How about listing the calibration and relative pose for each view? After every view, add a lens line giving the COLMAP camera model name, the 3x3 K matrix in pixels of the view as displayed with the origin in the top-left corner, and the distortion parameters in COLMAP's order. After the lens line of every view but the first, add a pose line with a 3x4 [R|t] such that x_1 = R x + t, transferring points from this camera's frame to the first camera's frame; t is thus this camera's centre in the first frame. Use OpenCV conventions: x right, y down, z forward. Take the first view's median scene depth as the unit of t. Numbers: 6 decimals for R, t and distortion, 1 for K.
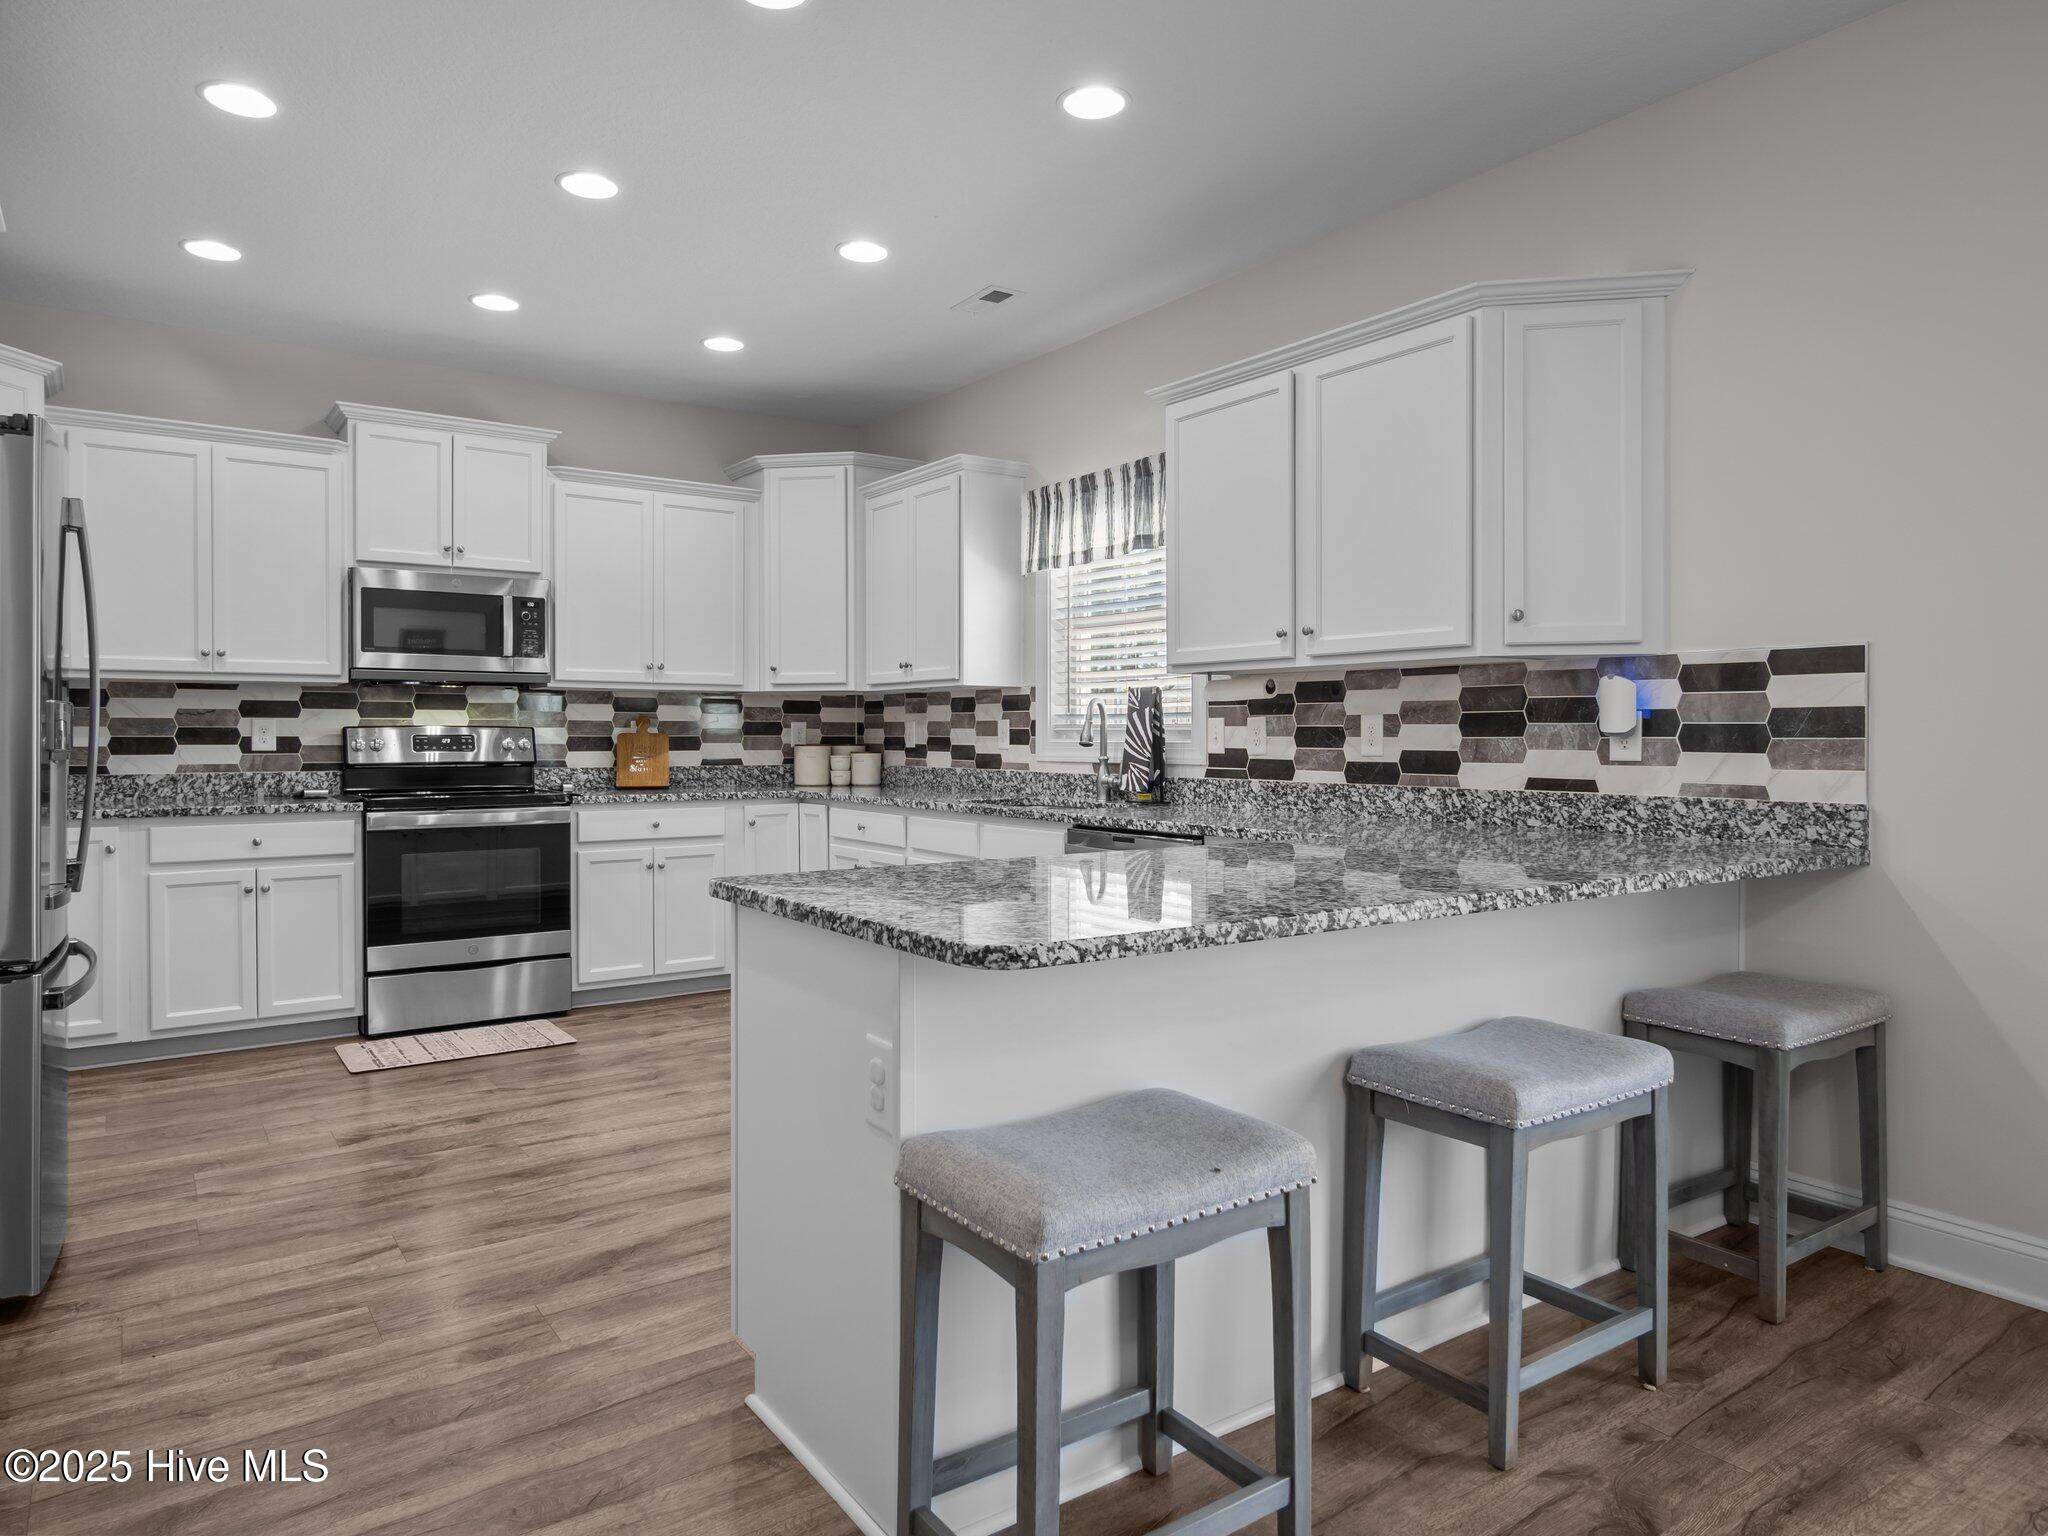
lens RADIAL K [[1287.6, 0, 1027.5], [0, 1287.6, 749.4], [0, 0, 1]] dist [-0.005424, 0.001684]
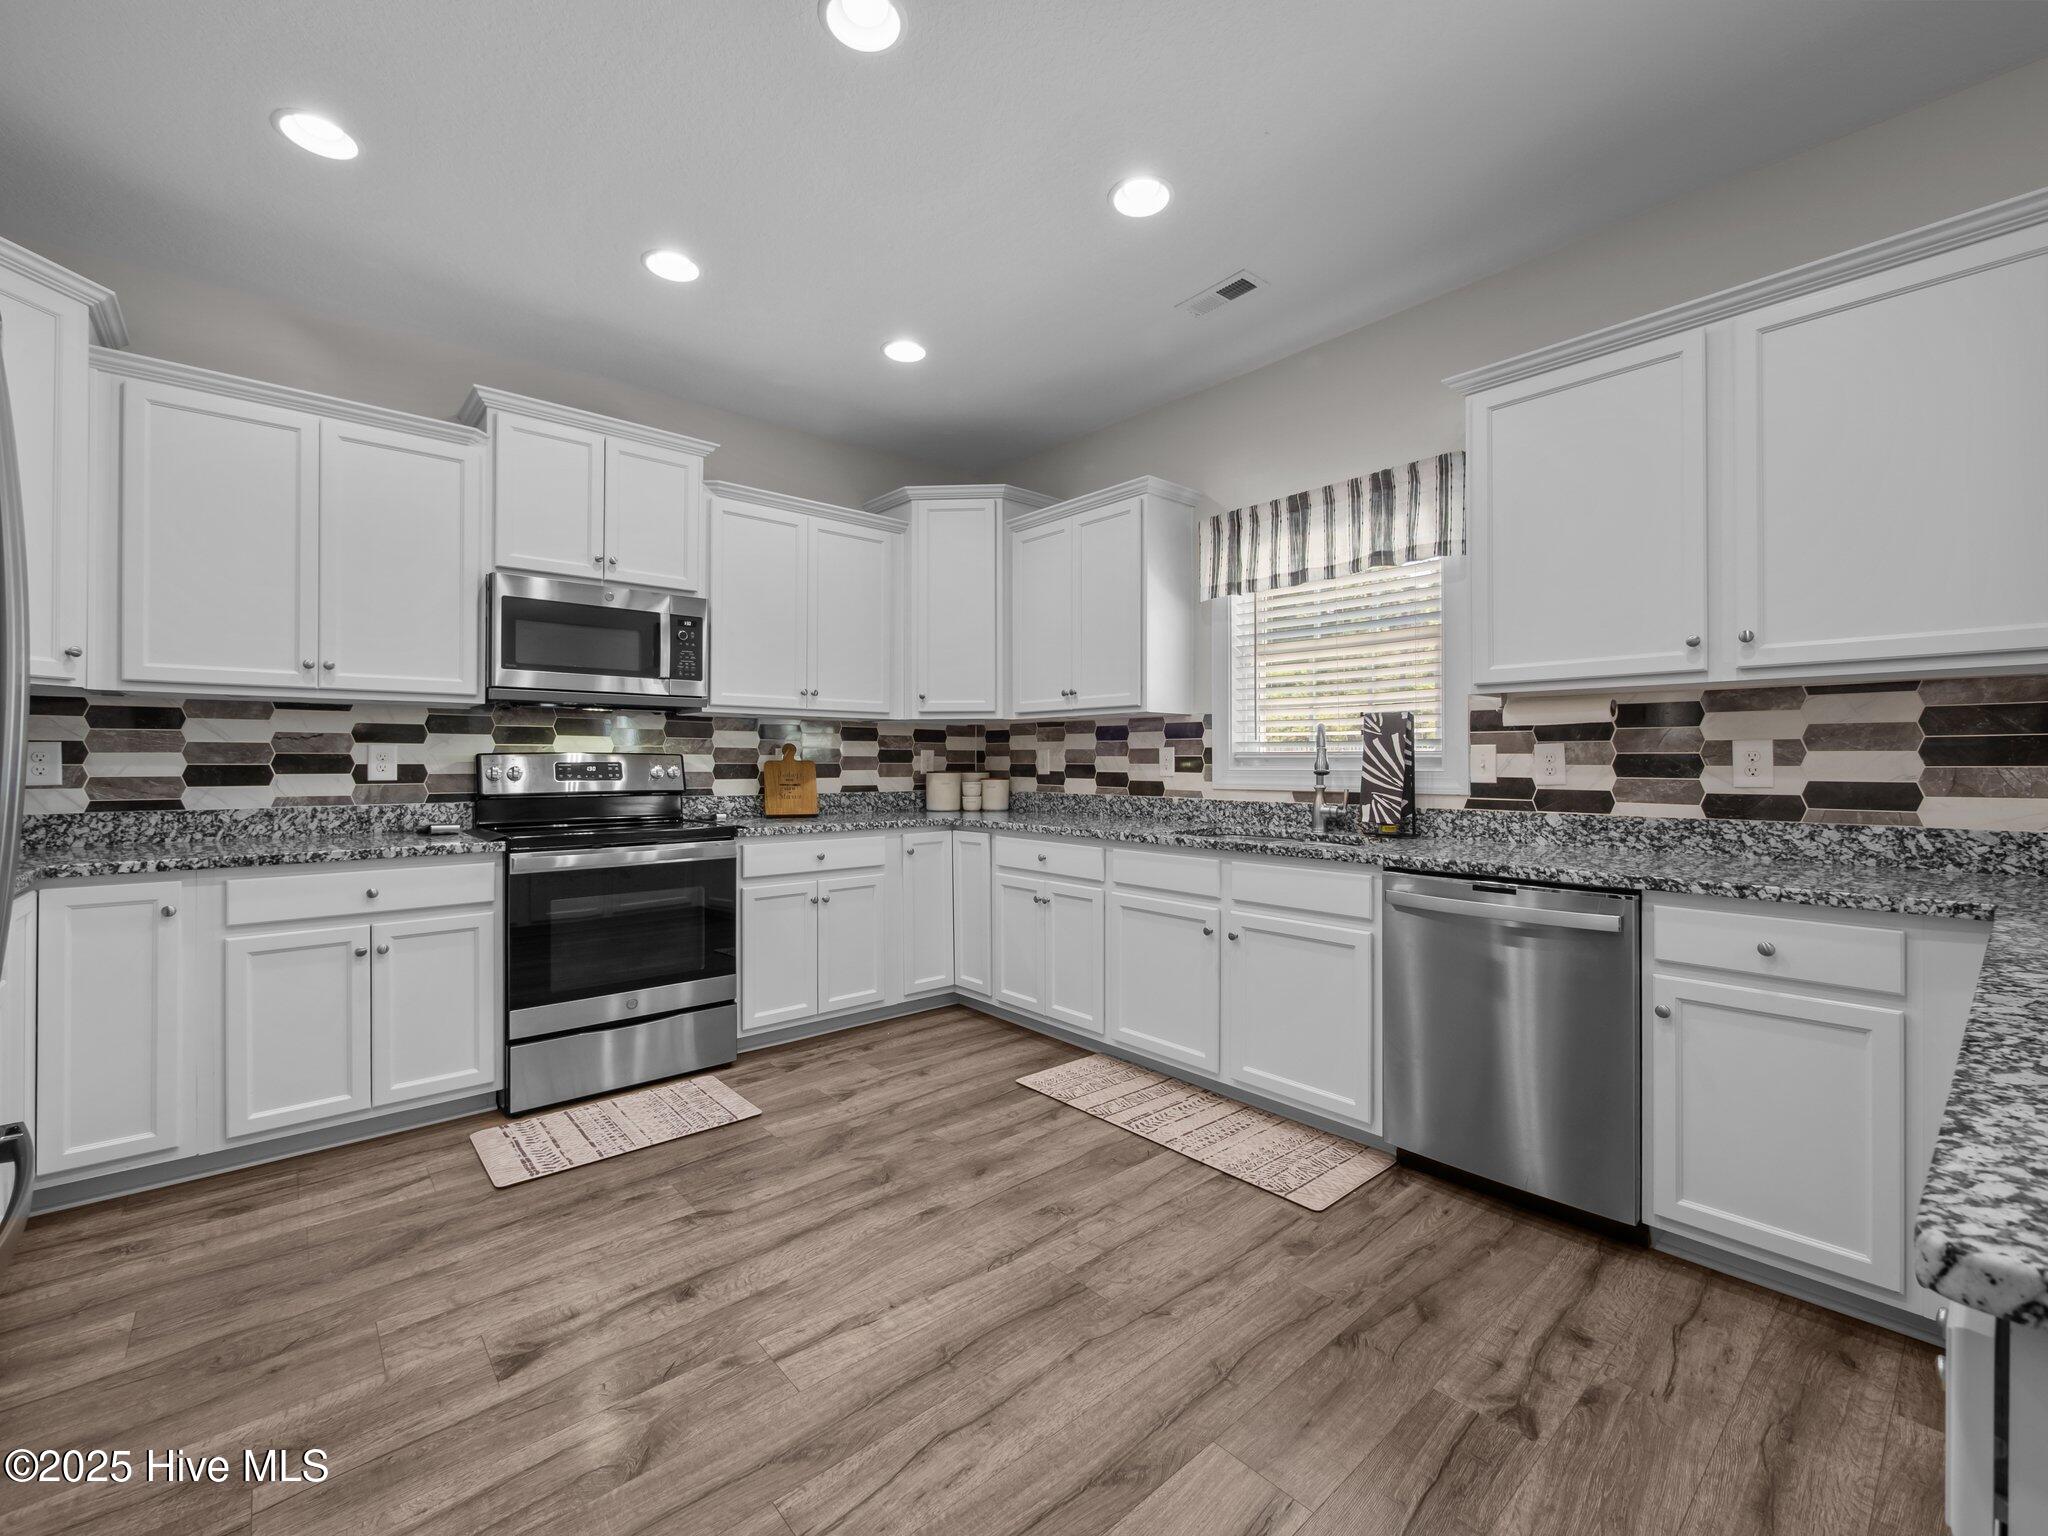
lens RADIAL K [[870.2, 0, 1029.4], [0, 870.2, 758.8], [0, 0, 1]] dist [-0.006996, 0.000303]
pose [[0.994544, 0.000521, 0.104315, -0.225051], [0.000975, 0.999897, -0.014288, -0.005172], [-0.104311, 0.014311, 0.994442, 0.379710]]
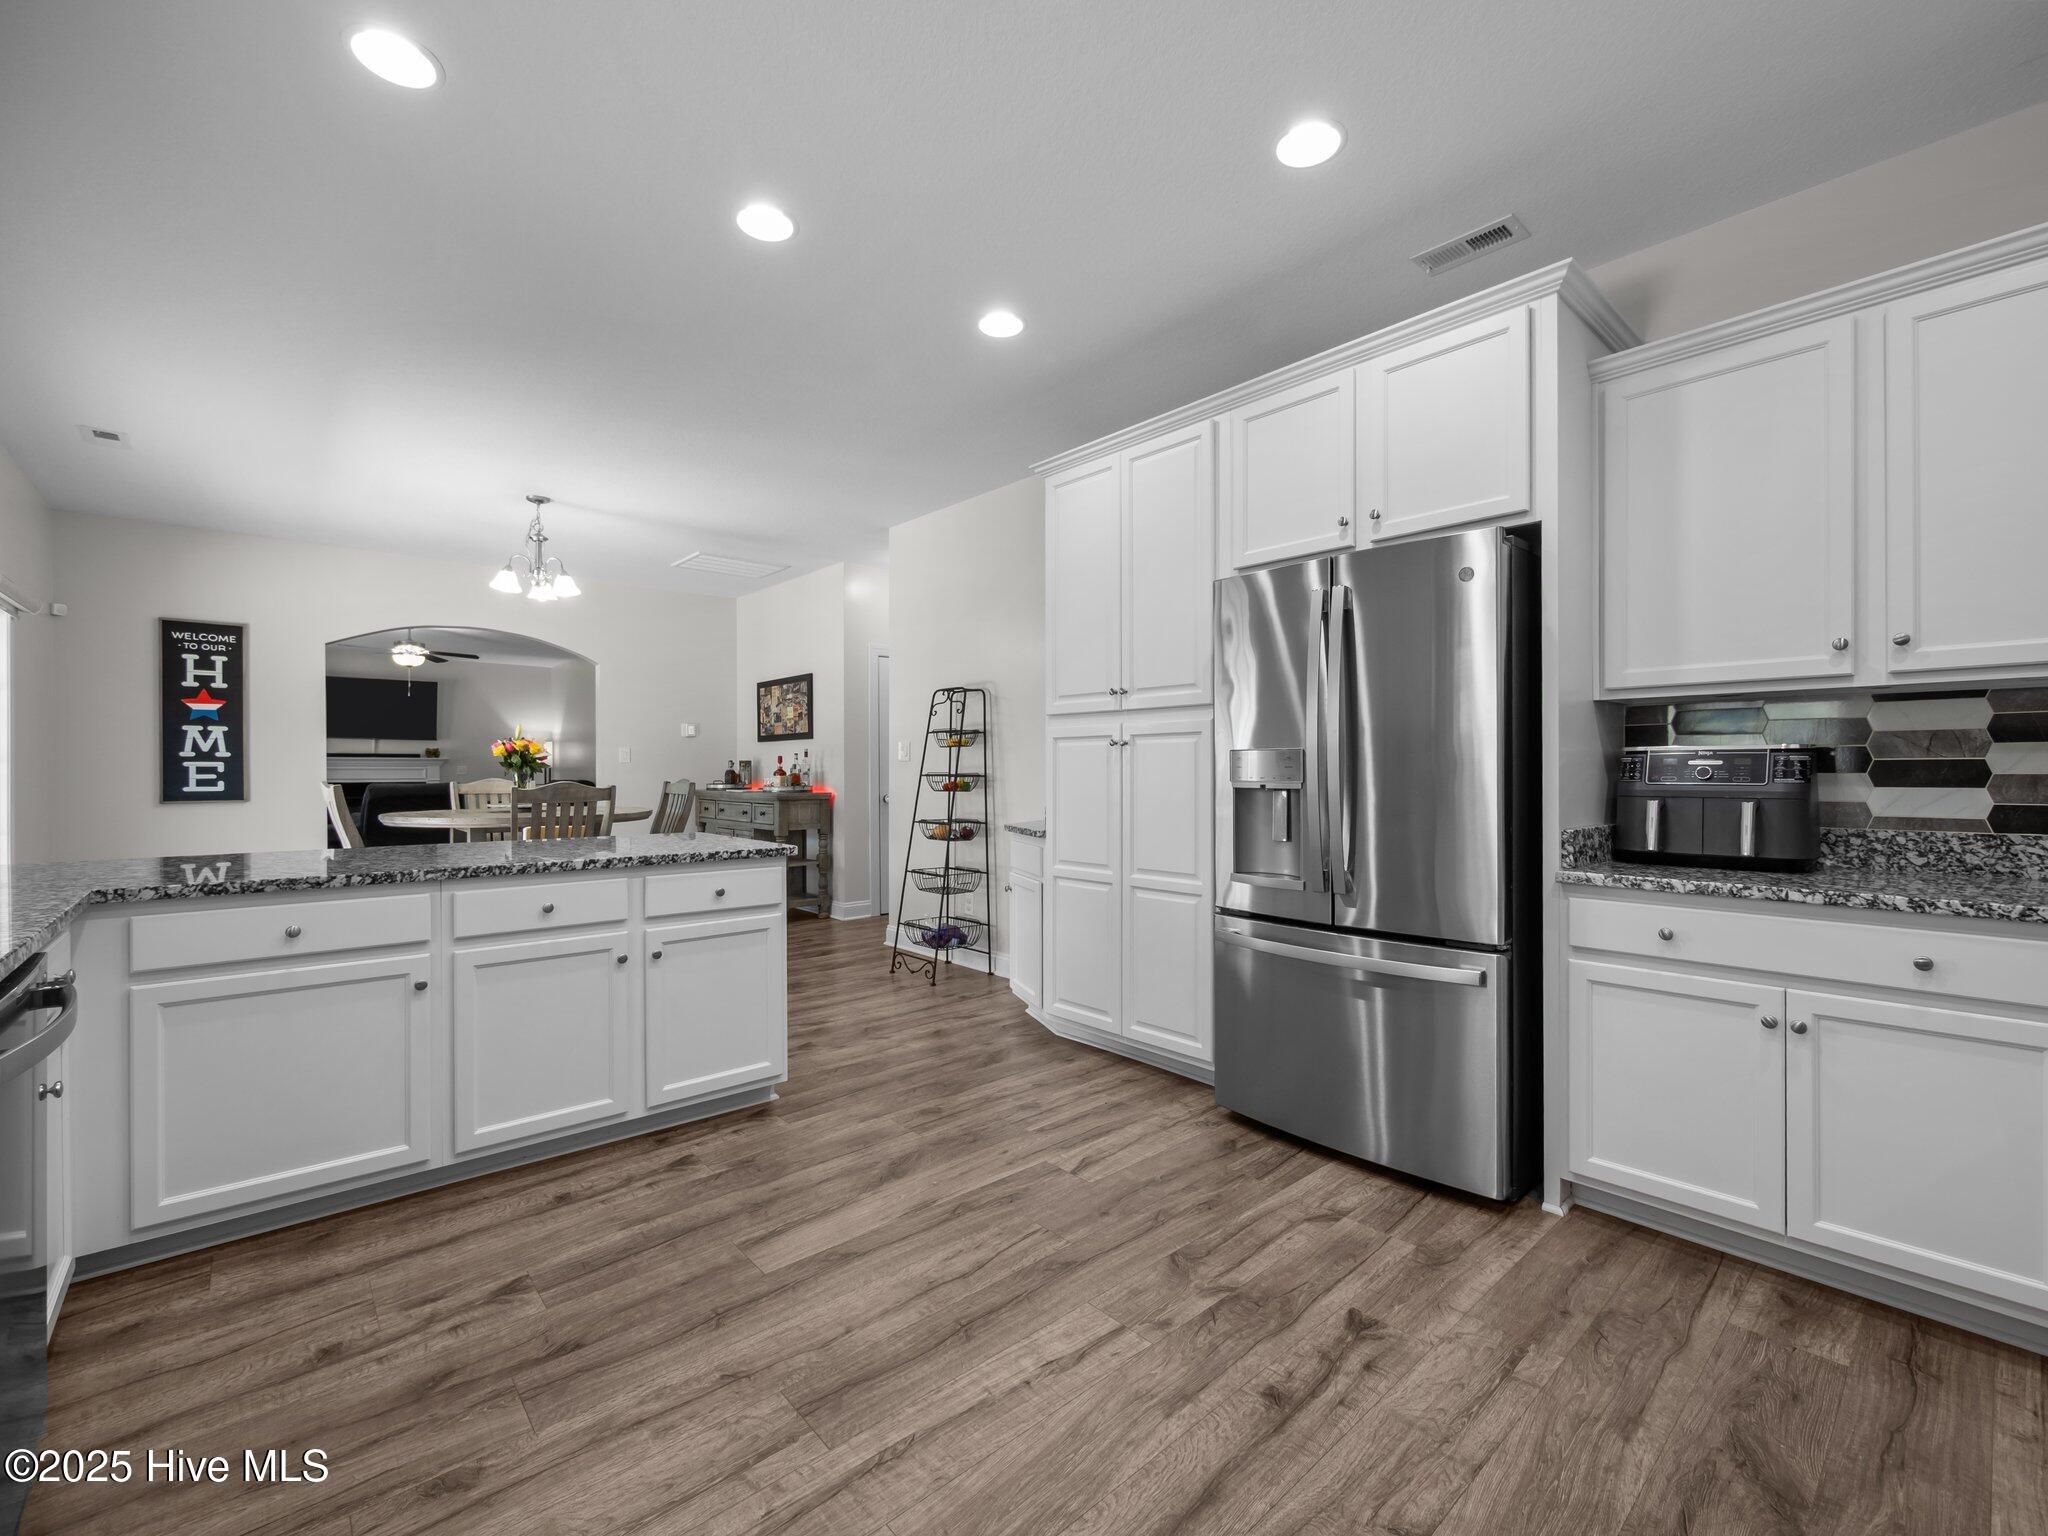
lens RADIAL K [[870.2, 0, 1035.2], [0, 870.2, 773.4], [0, 0, 1]] dist [-0.006996, 0.000303]
pose [[-0.993240, 0.002376, -0.116057, -0.209545], [0.000547, 0.999875, 0.015790, -0.013685], [0.116080, 0.015620, -0.993117, 1.087450]]
